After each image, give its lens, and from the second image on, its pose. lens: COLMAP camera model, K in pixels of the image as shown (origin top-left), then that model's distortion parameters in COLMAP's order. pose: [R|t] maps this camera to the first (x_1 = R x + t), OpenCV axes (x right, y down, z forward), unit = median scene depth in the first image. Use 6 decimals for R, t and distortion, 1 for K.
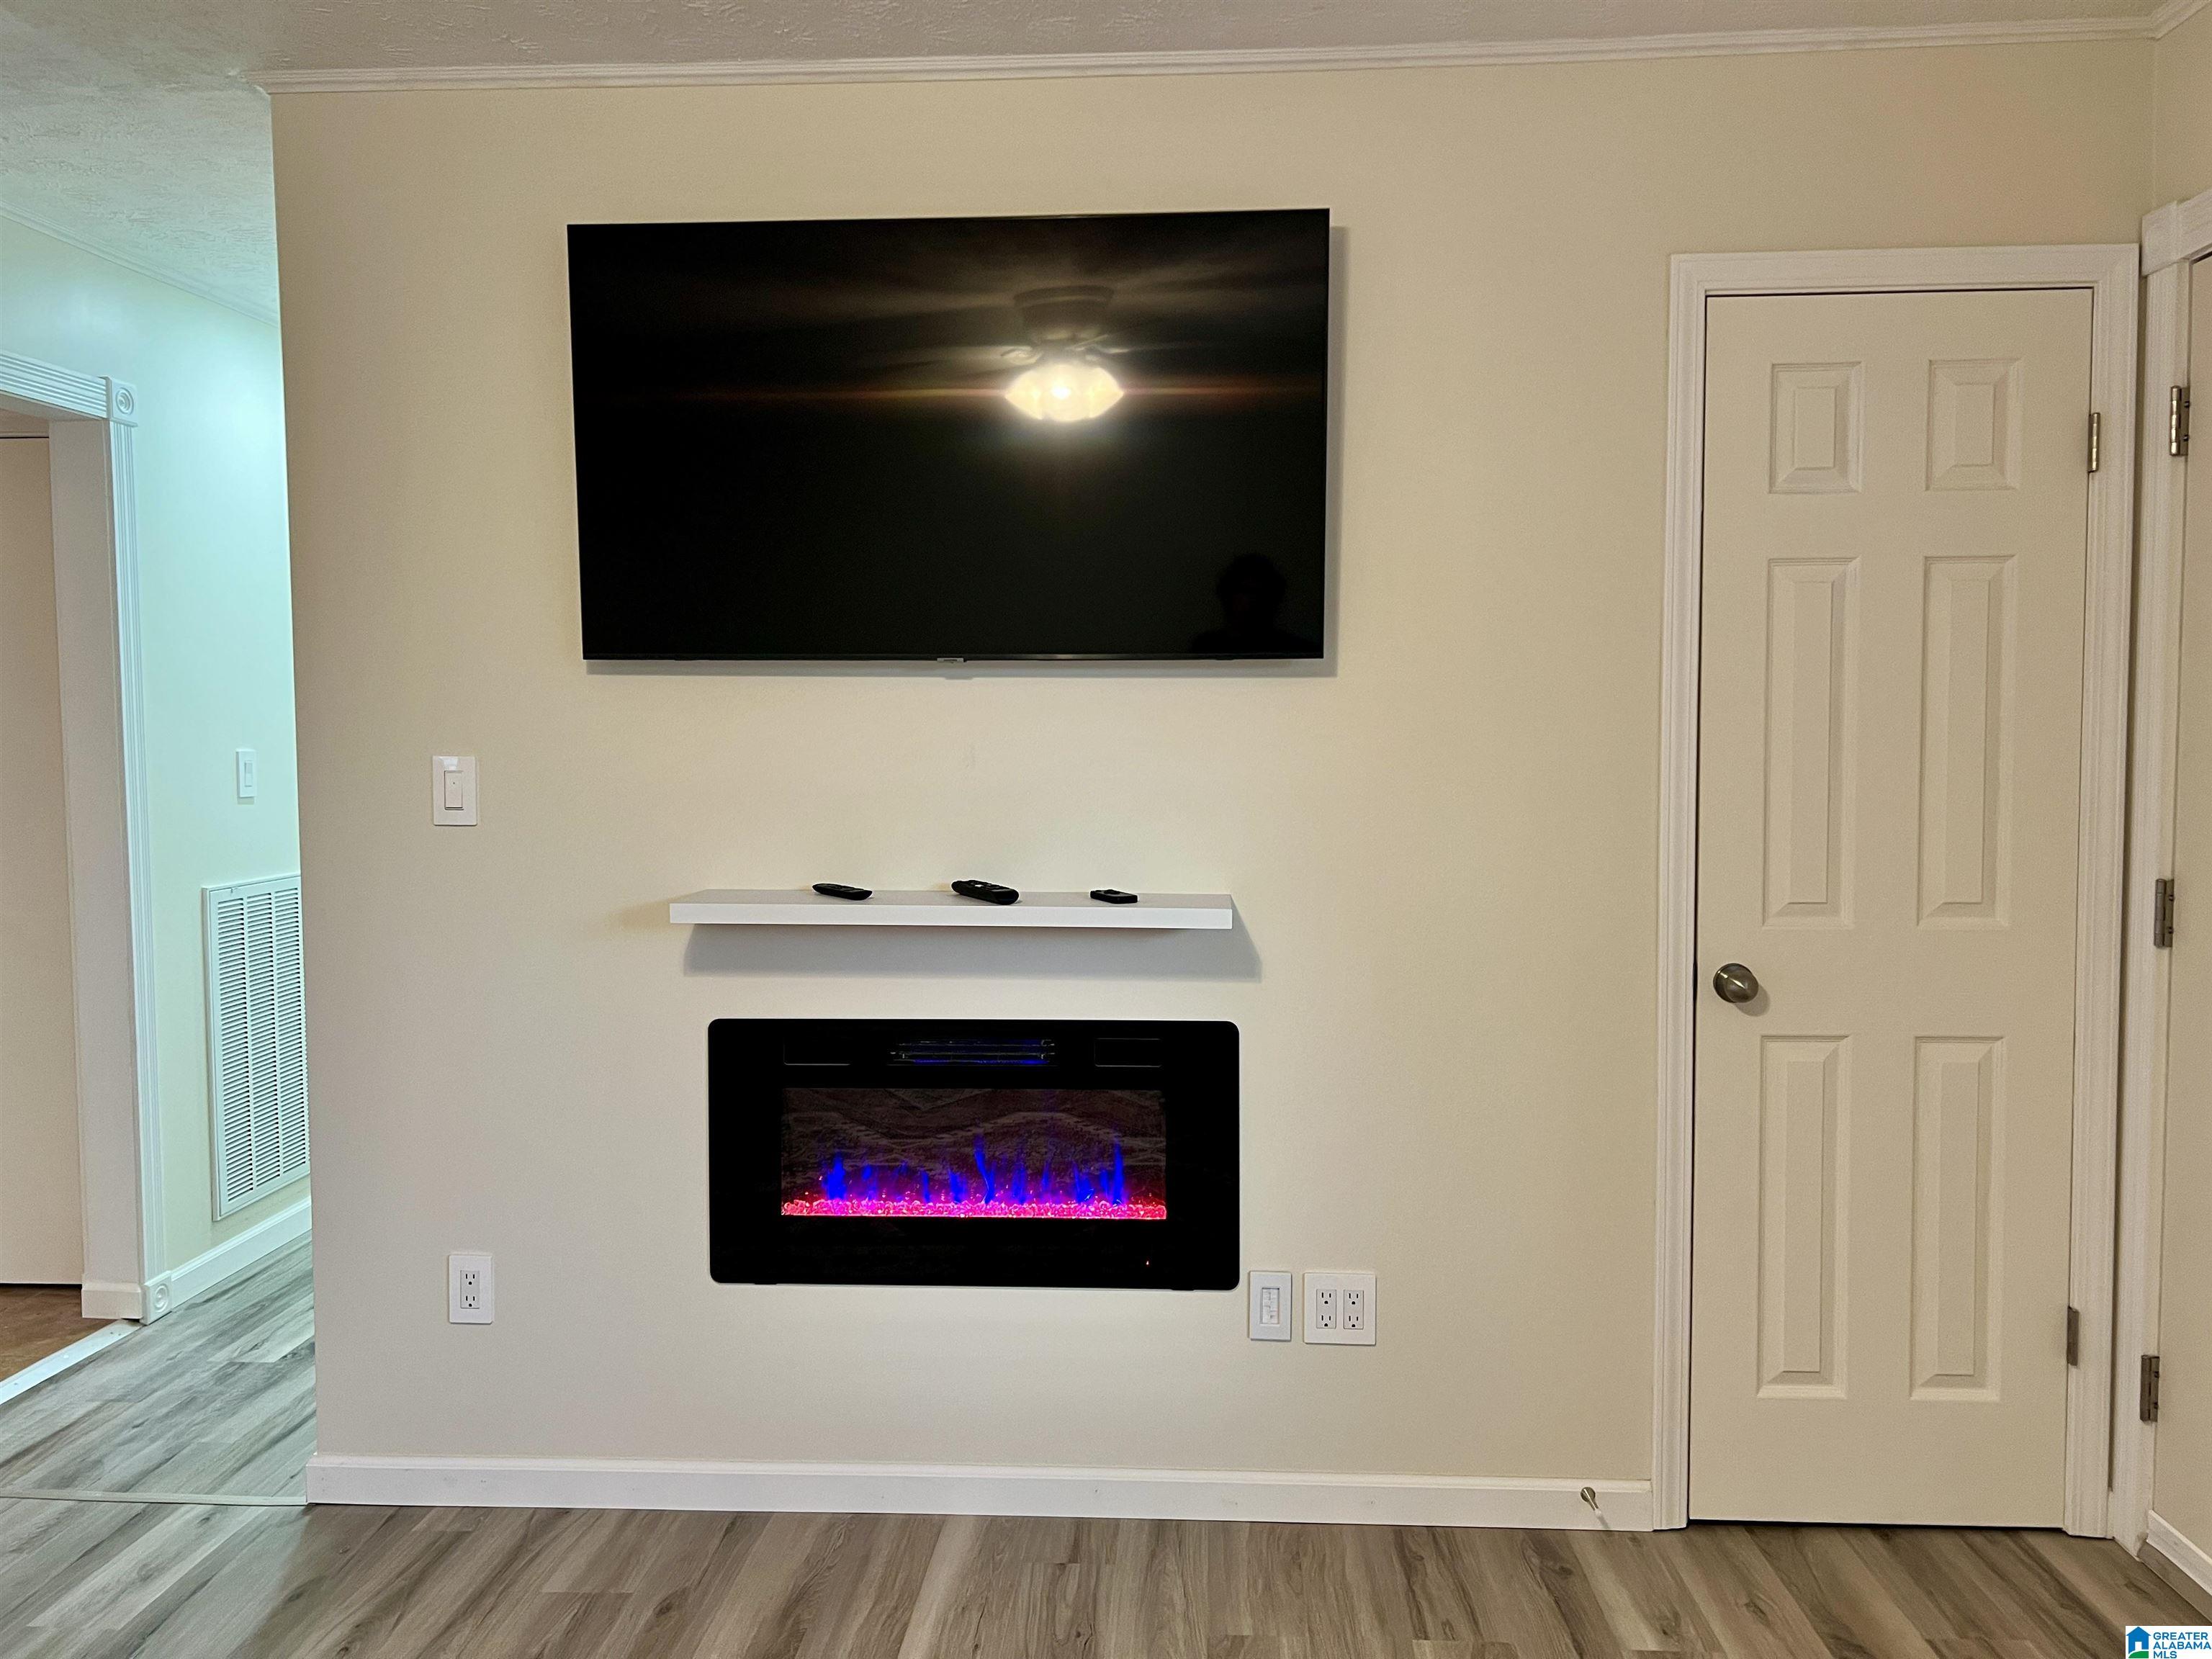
lens RADIAL K [[1636.7, 0, 1105.1], [0, 1636.7, 823.8], [0, 0, 1]] dist [0.033962, -0.013009]
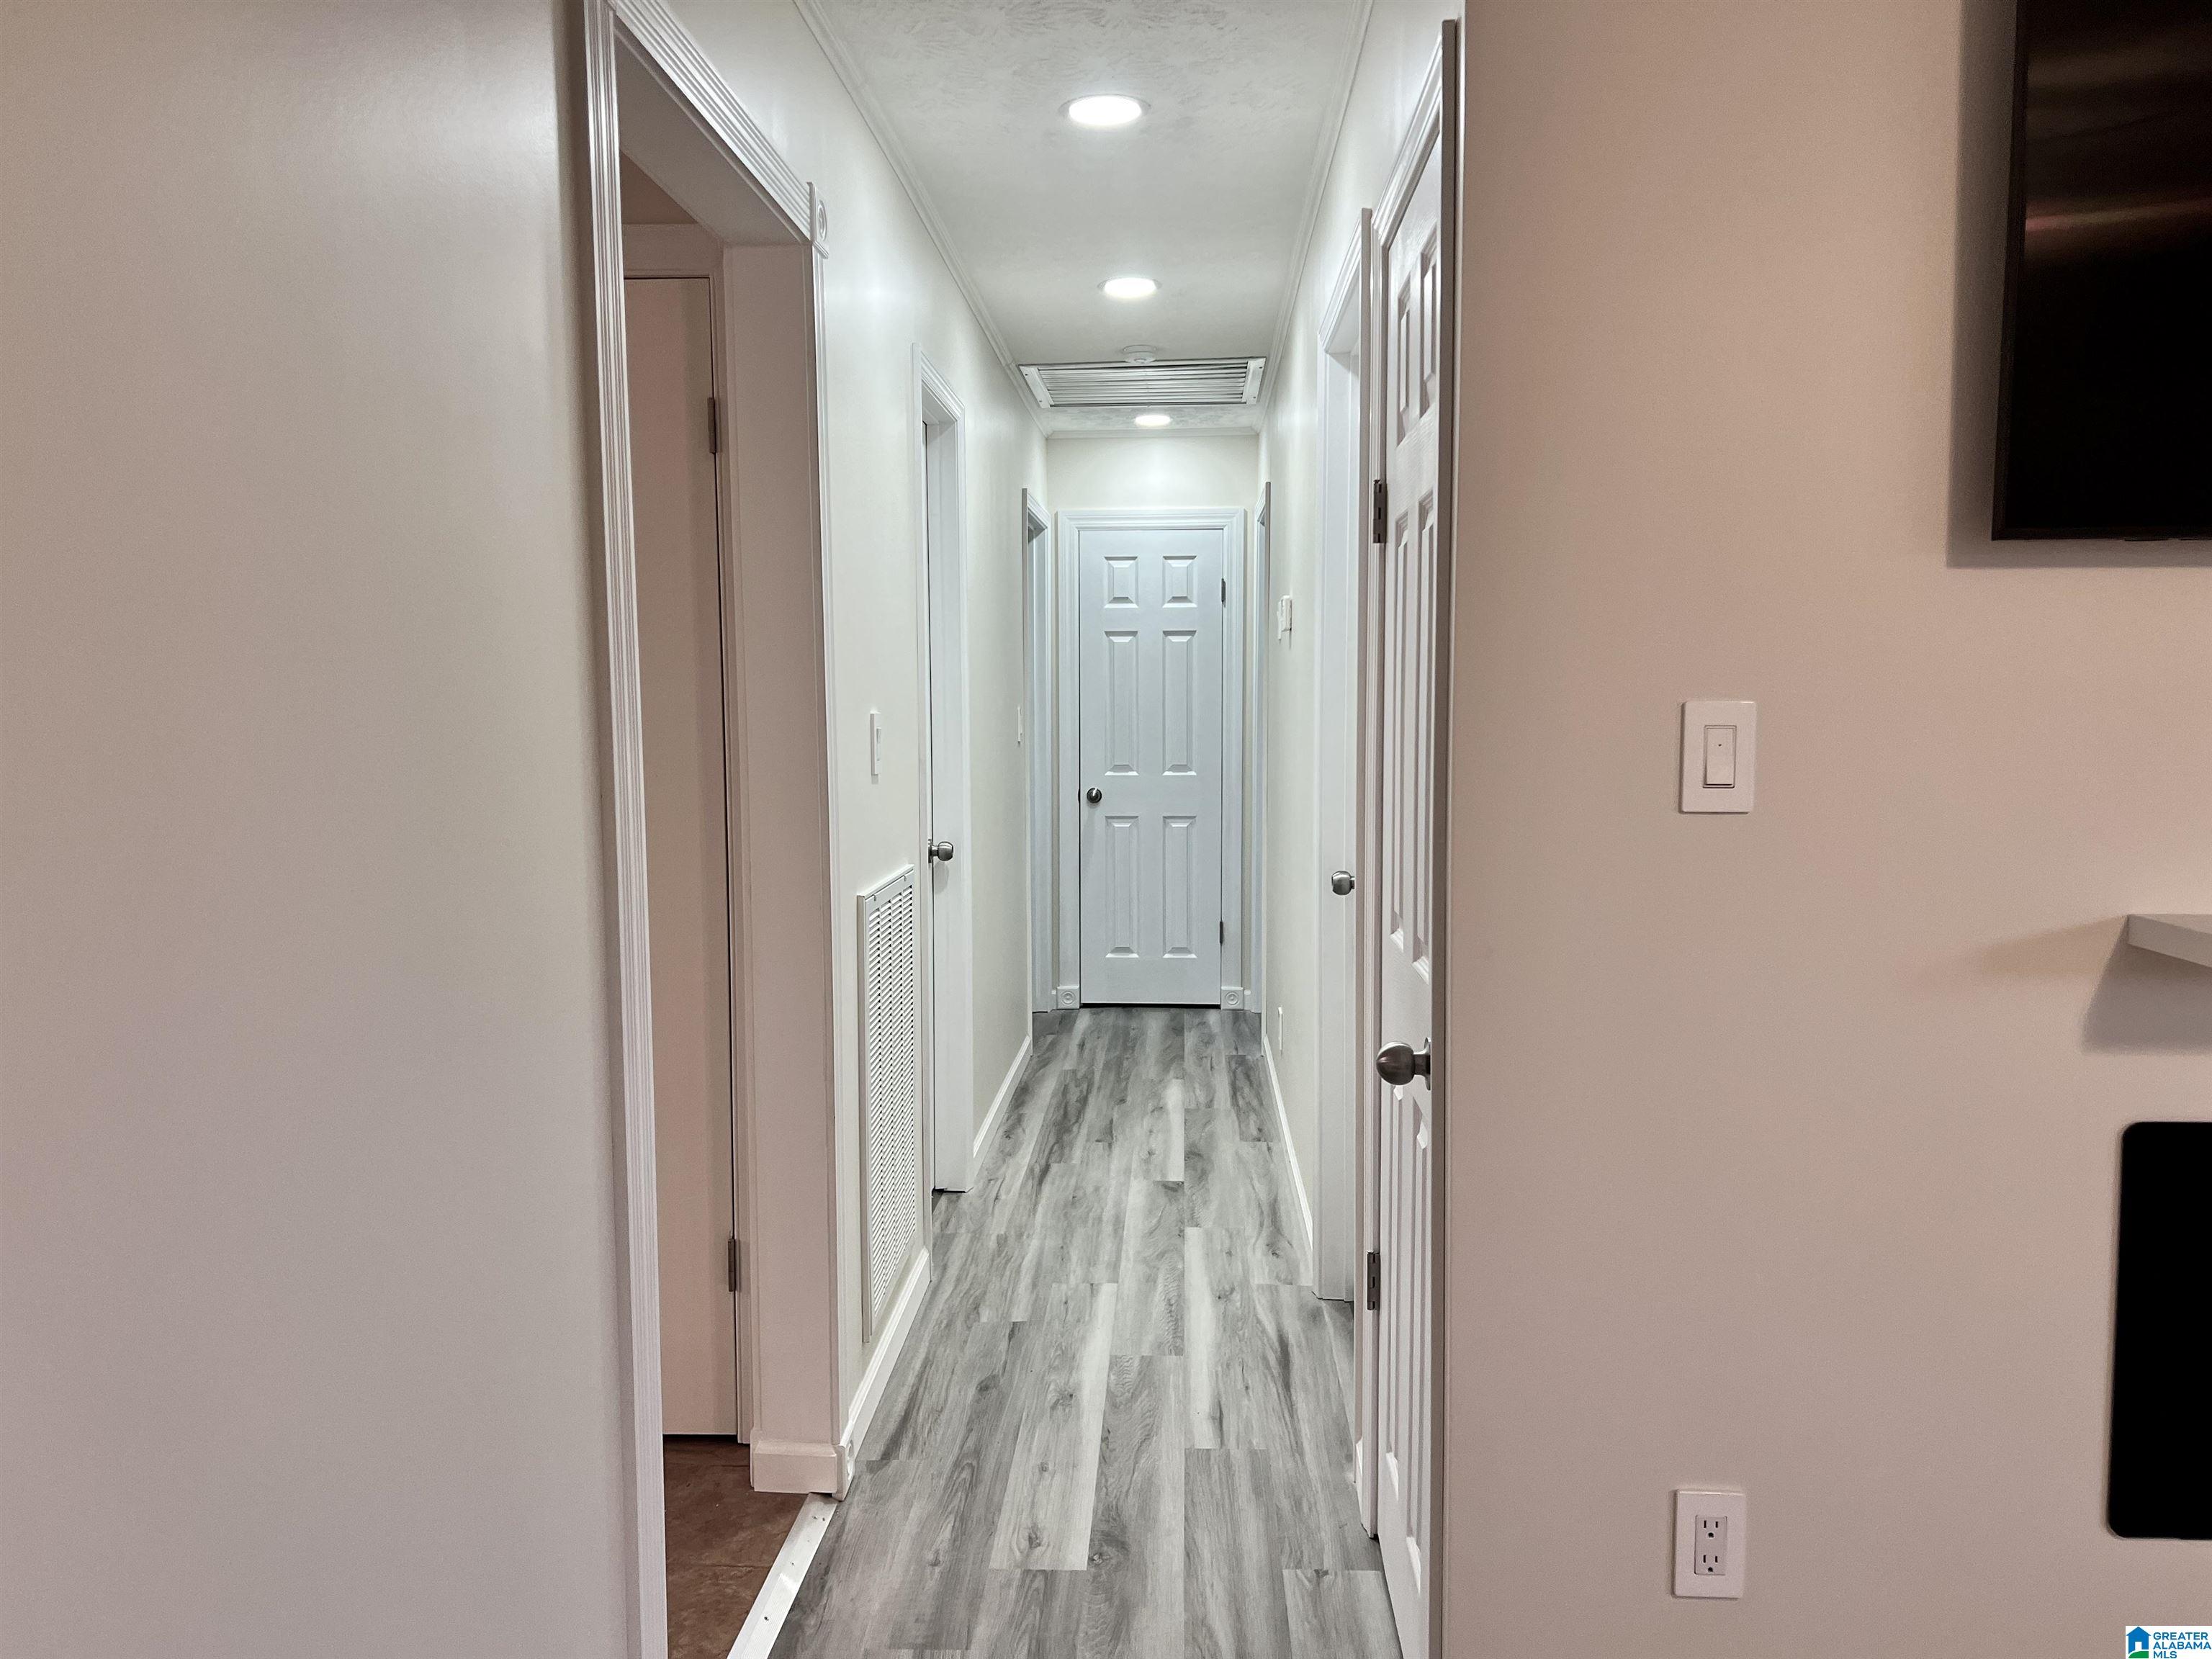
lens RADIAL K [[1636.7, 0, 1110.7], [0, 1636.7, 835.9], [0, 0, 1]] dist [0.033962, -0.013009]
pose [[0.999926, -0.004883, 0.011178, -0.637819], [0.004696, 0.999849, 0.016760, -0.001495], [-0.011258, -0.016706, 0.999797, 0.382261]]
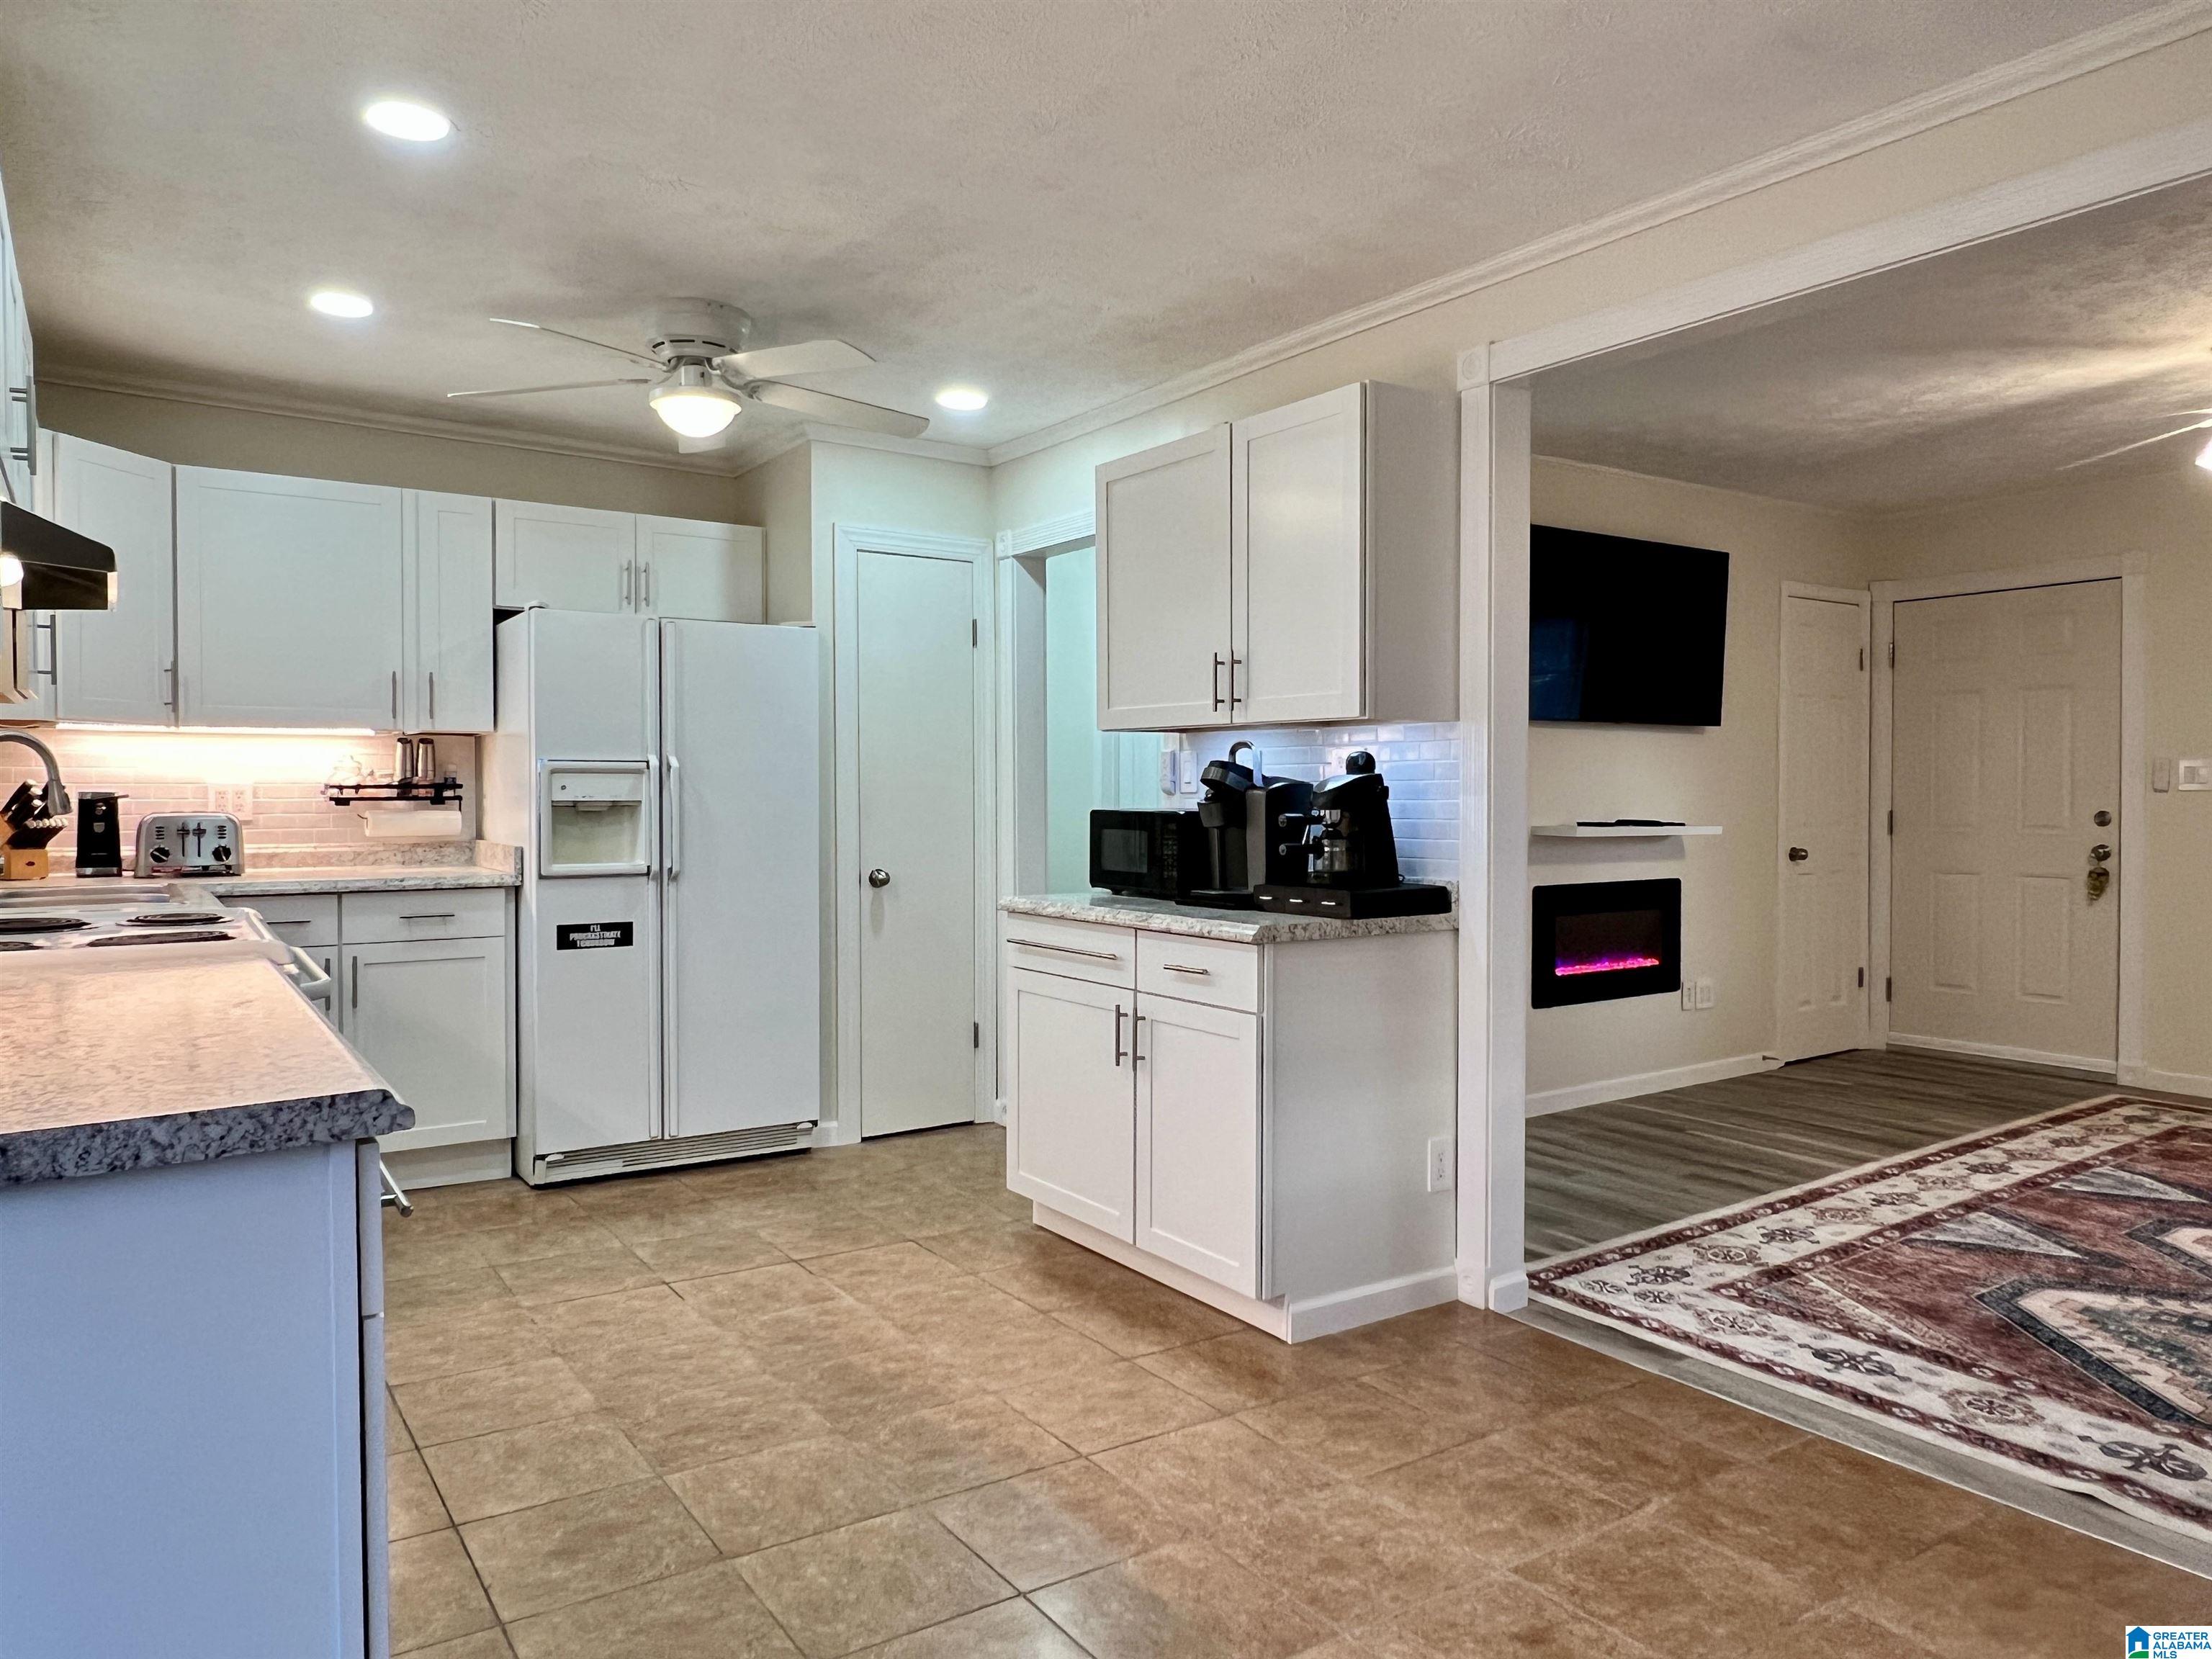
lens RADIAL K [[1467.8, 0, 1084.2], [0, 1467.8, 820.2], [0, 0, 1]] dist [0.004392, -0.005695]
pose [[0.796819, -0.011429, 0.604110, -1.892947], [0.033994, 0.999085, -0.025936, 0.063255], [-0.603261, 0.041202, 0.796479, -0.185618]]
